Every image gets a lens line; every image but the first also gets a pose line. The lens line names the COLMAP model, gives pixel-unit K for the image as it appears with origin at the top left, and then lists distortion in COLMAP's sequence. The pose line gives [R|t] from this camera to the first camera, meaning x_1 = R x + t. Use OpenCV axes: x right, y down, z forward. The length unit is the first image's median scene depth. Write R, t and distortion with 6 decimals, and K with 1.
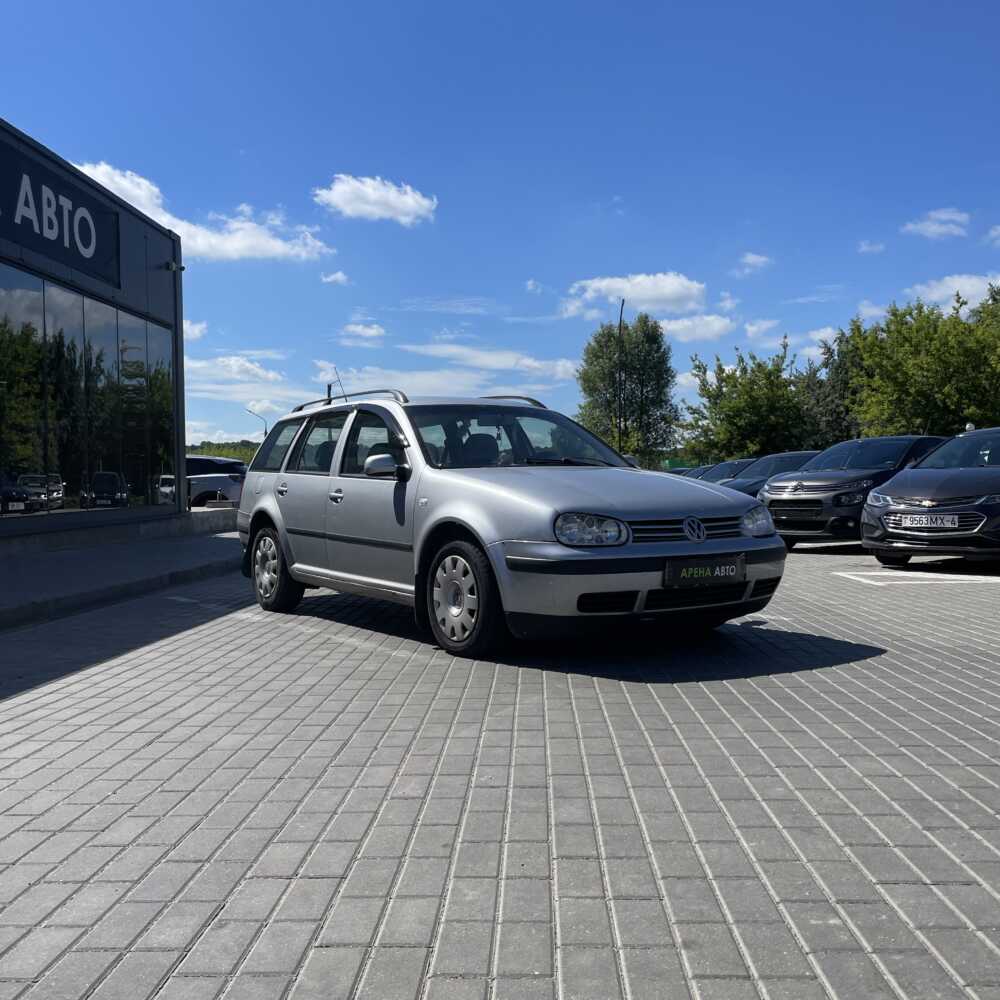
lens RADIAL K [[1010.4, 0, 513.2], [0, 1010.4, 491.8], [0, 0, 1]] dist [0.099099, -0.134267]
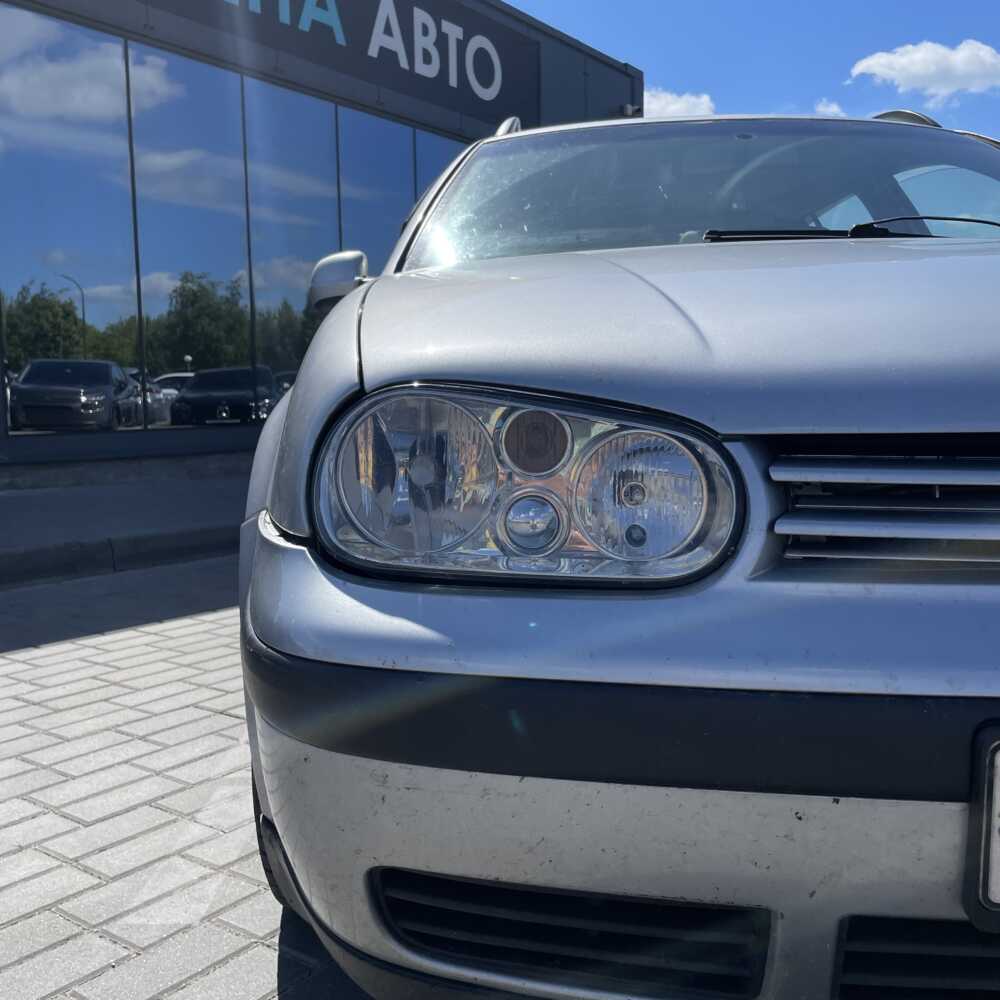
lens RADIAL K [[1010.4, 0, 513.2], [0, 1010.4, 491.8], [0, 0, 1]] dist [0.099099, -0.134267]
pose [[0.833571, 0.042795, -0.550752, 0.068056], [0.008882, 0.995828, 0.090821, 0.009055], [0.552341, -0.080597, 0.829713, 0.337194]]
